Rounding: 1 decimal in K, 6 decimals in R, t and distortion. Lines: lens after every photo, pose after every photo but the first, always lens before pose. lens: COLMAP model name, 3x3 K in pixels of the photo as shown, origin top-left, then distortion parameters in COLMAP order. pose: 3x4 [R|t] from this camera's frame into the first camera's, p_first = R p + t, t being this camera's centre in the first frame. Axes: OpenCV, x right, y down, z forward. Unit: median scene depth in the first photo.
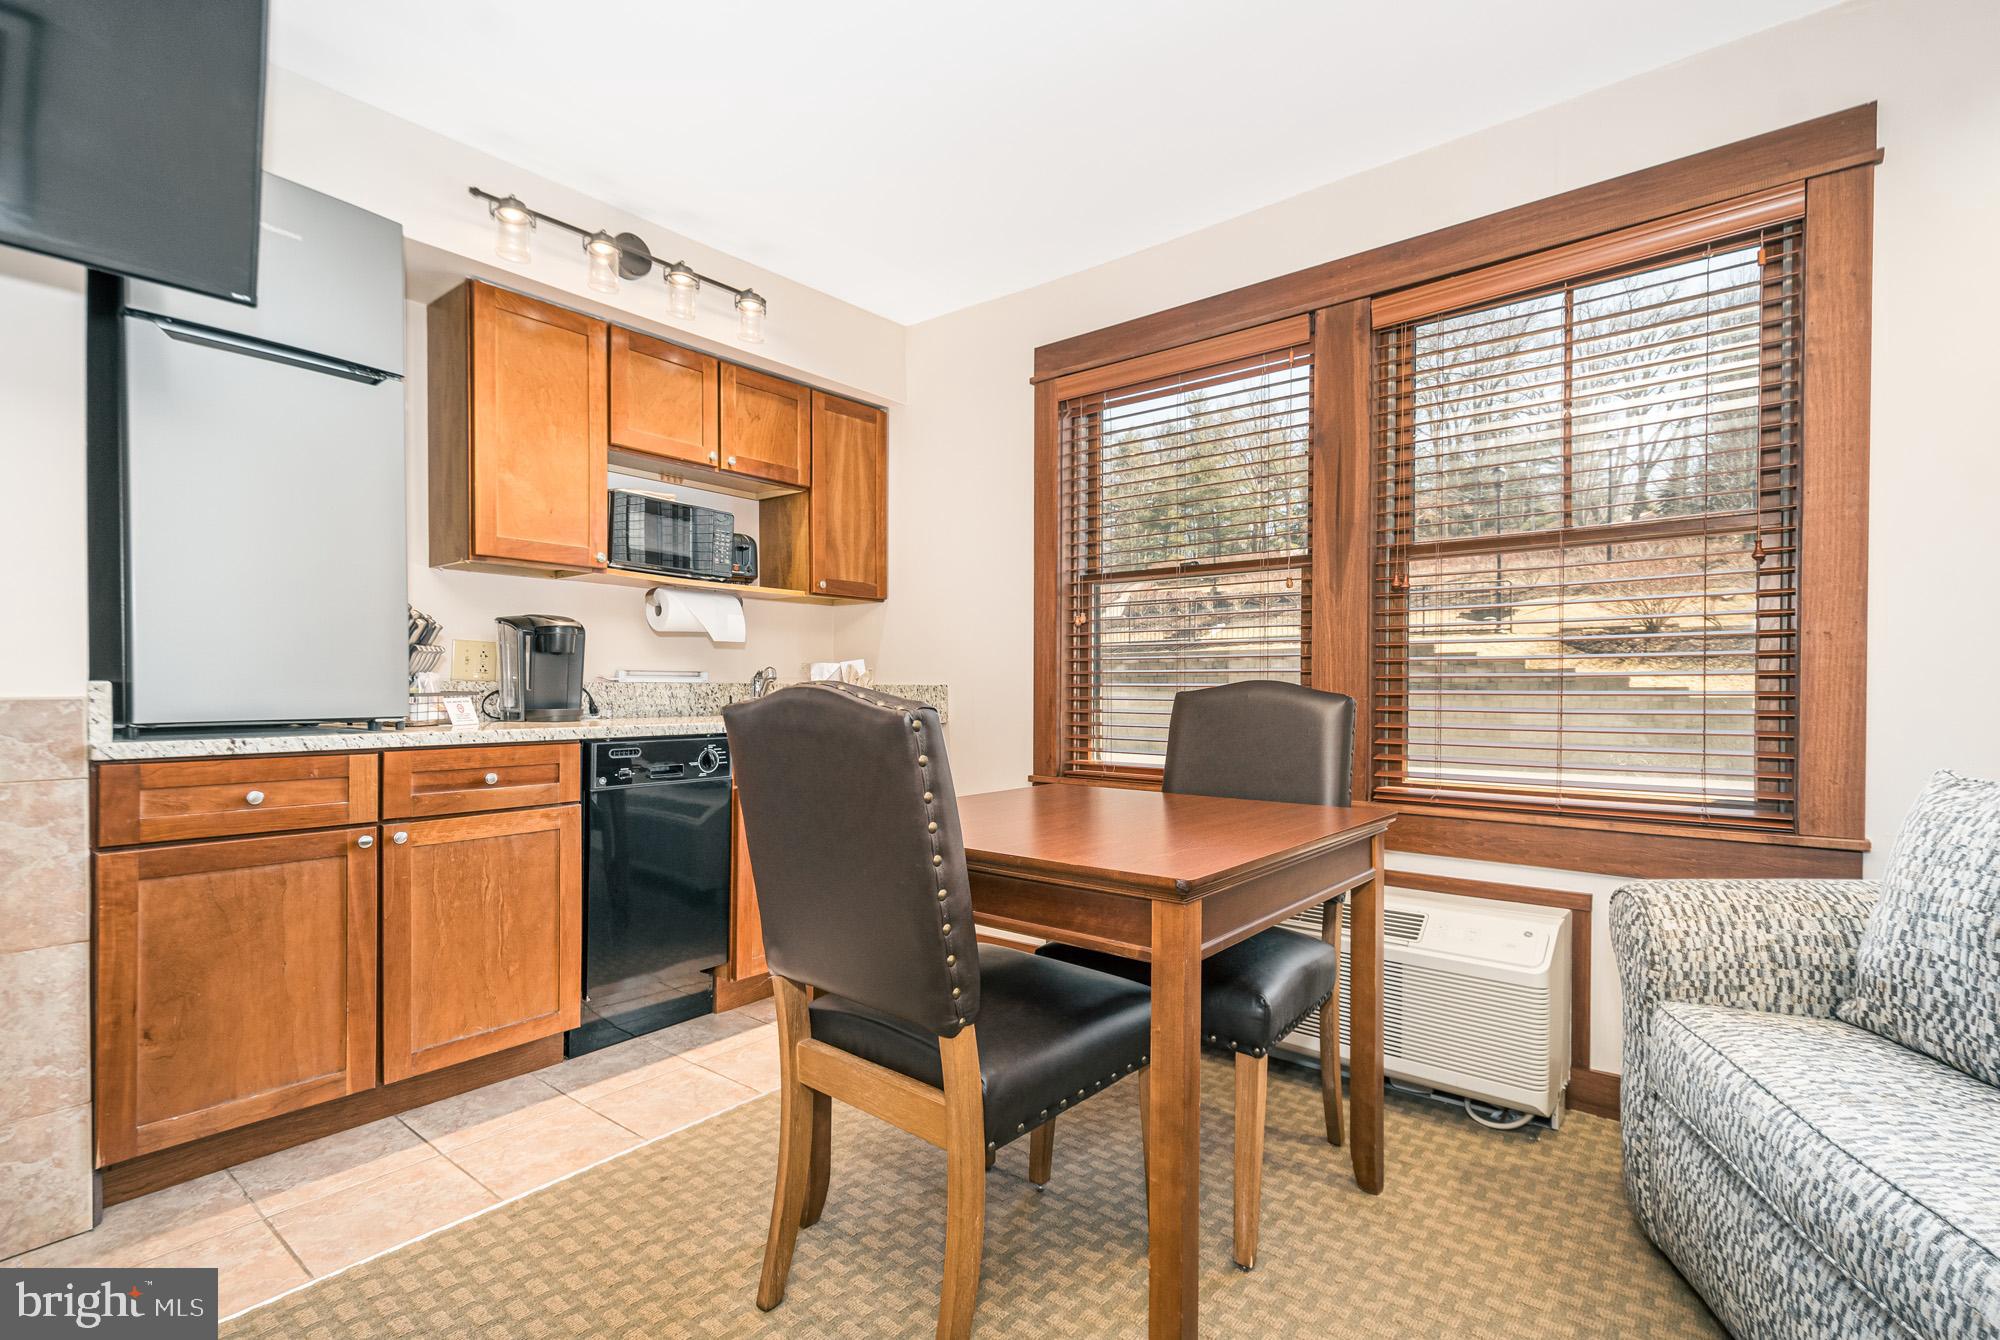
lens RADIAL K [[910.6, 0, 1003.6], [0, 910.6, 692.1], [0, 0, 1]] dist [-0.002586, -0.001057]
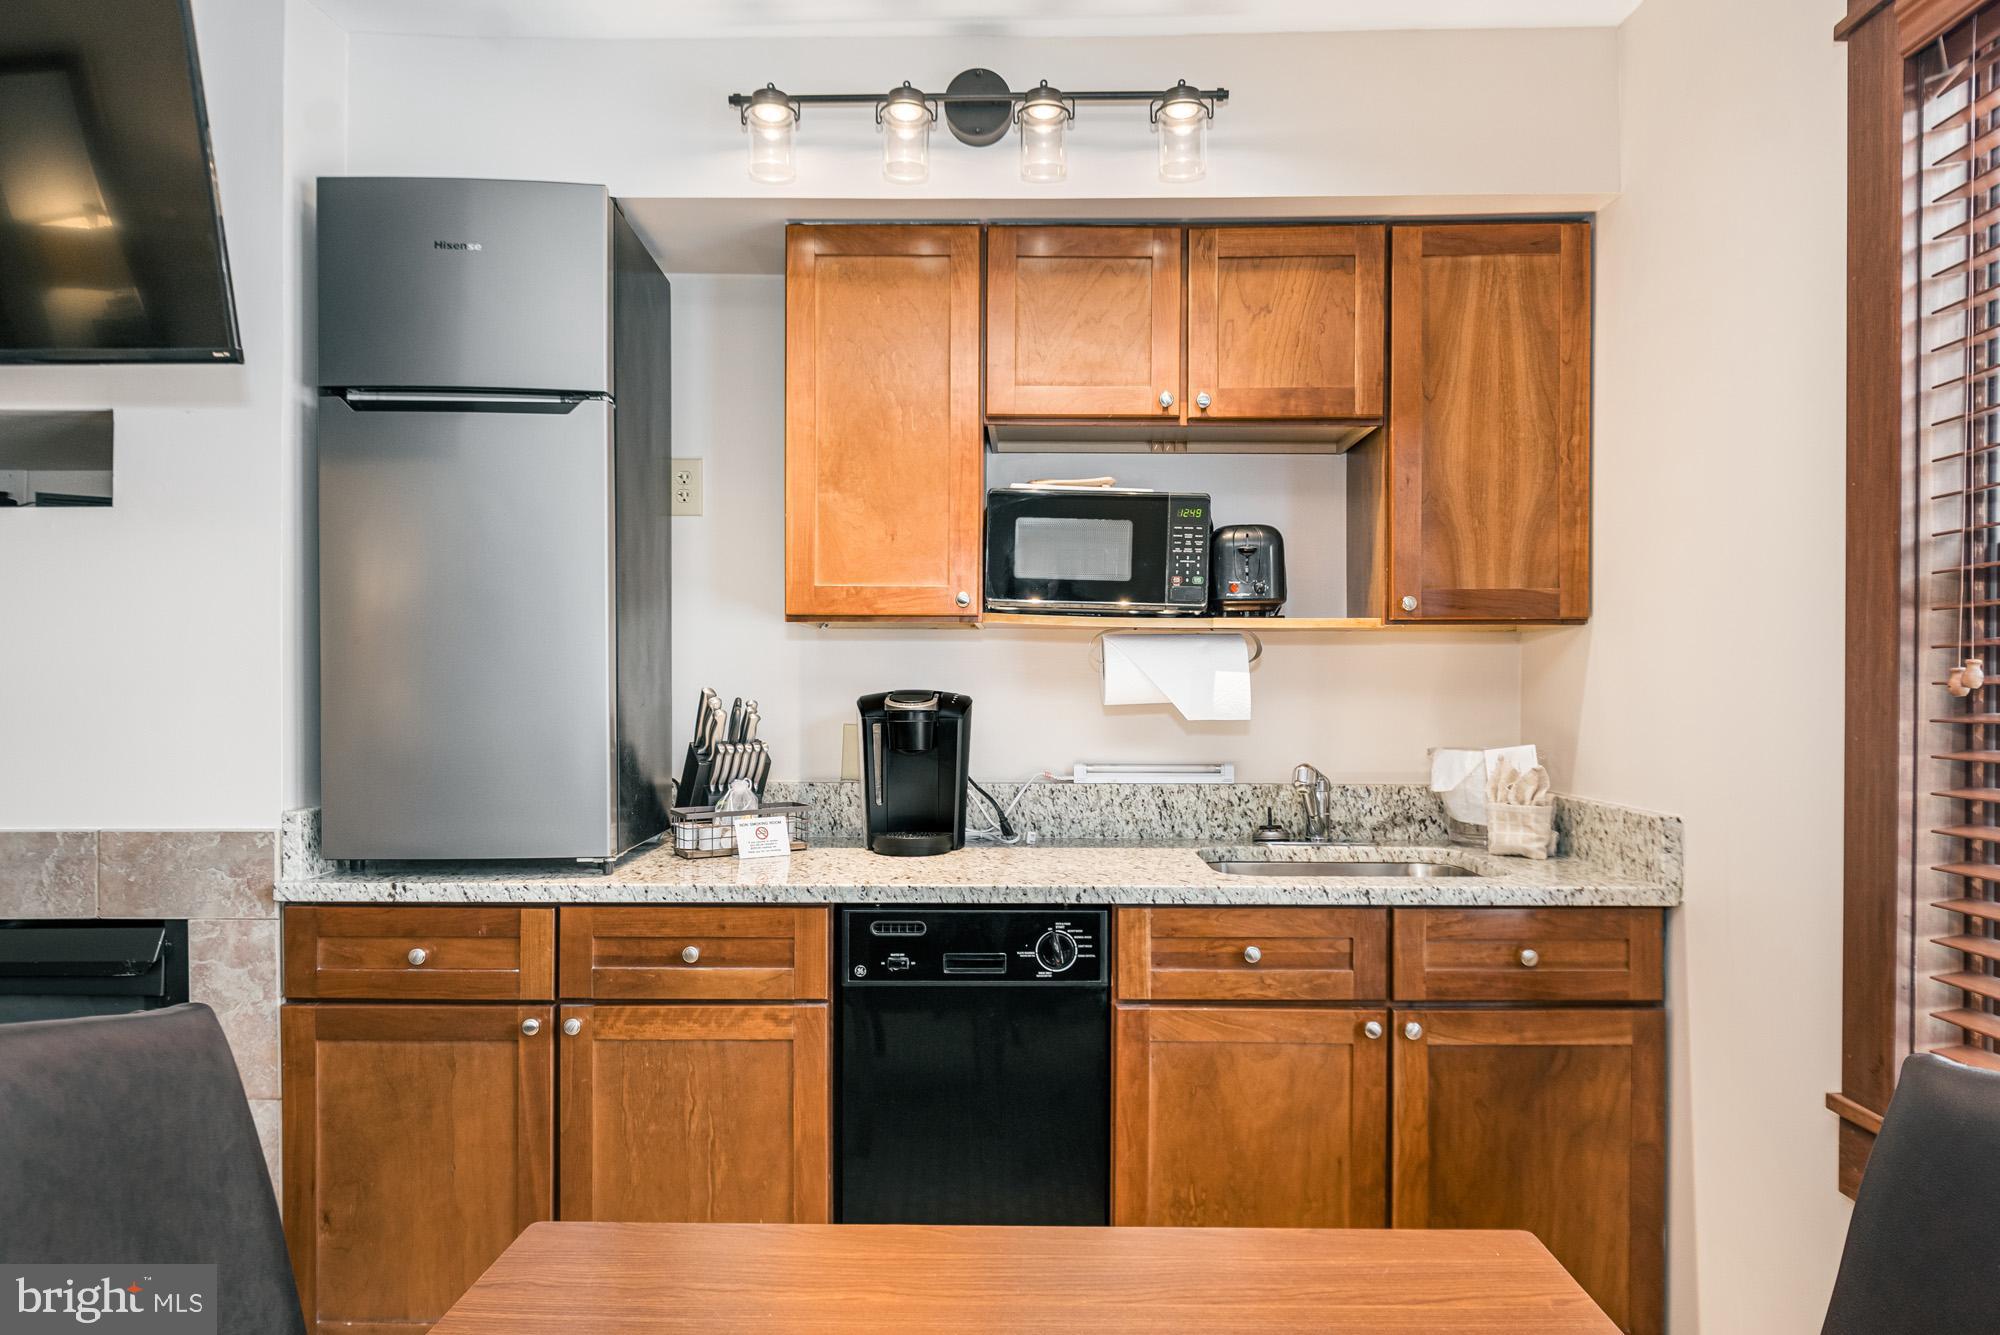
lens RADIAL K [[1227.1, 0, 1000.0], [0, 1227.1, 698.4], [0, 0, 1]] dist [0.000776, -0.000648]
pose [[0.625466, 0.000812, -0.780251, 0.301437], [-0.004909, 0.999984, -0.002894, -0.096196], [0.780236, 0.005641, 0.625460, 0.613422]]
